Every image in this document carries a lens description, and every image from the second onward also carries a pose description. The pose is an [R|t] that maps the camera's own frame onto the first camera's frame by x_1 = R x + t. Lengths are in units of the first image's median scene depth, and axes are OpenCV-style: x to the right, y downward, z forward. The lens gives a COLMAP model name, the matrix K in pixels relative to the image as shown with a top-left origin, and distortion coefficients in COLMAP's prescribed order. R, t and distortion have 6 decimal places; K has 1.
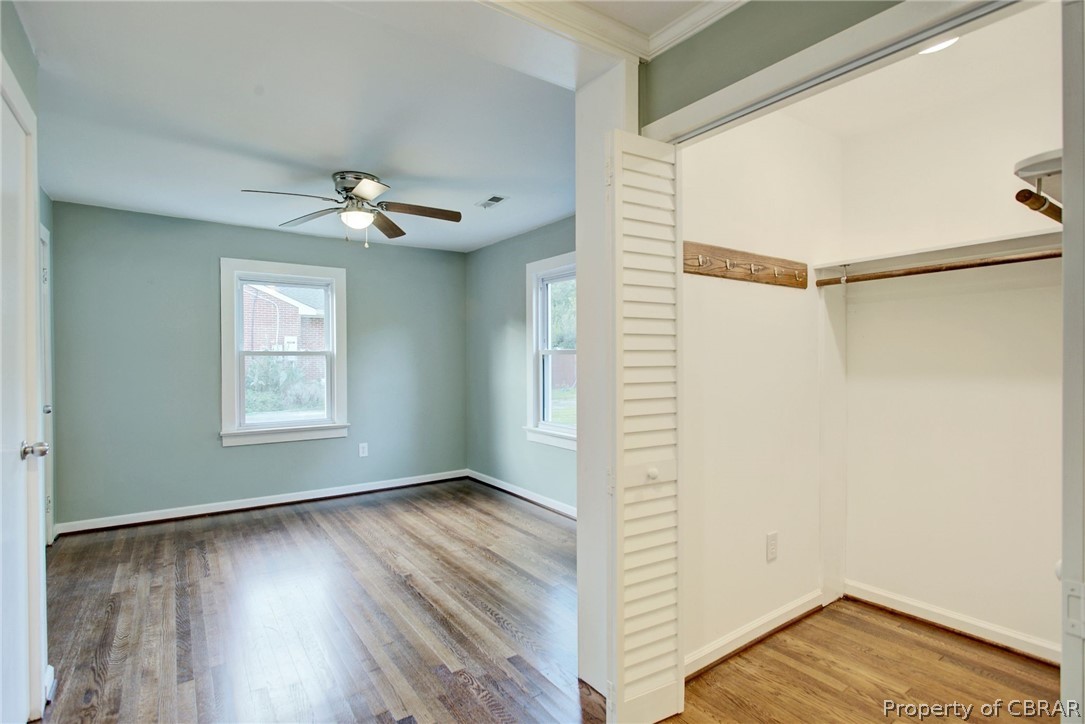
lens RADIAL K [[537.4, 0, 542.5], [0, 537.4, 362.0], [0, 0, 1]] dist [0.001101, 0.000000]
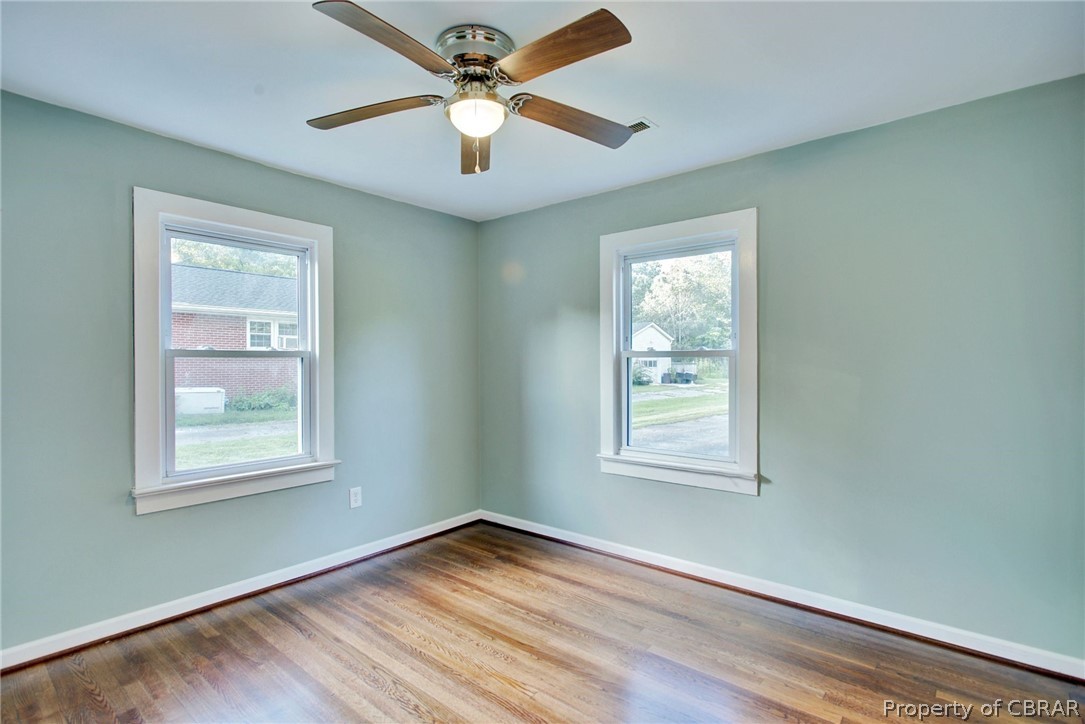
lens RADIAL K [[530.7, 0, 542.5], [0, 530.7, 362.0], [0, 0, 1]] dist [-0.003595, -0.000789]
pose [[0.963567, 0.001050, 0.267467, -0.309200], [0.001390, 0.999959, -0.008933, -0.000630], [-0.267465, 0.008979, 0.963526, 0.317637]]
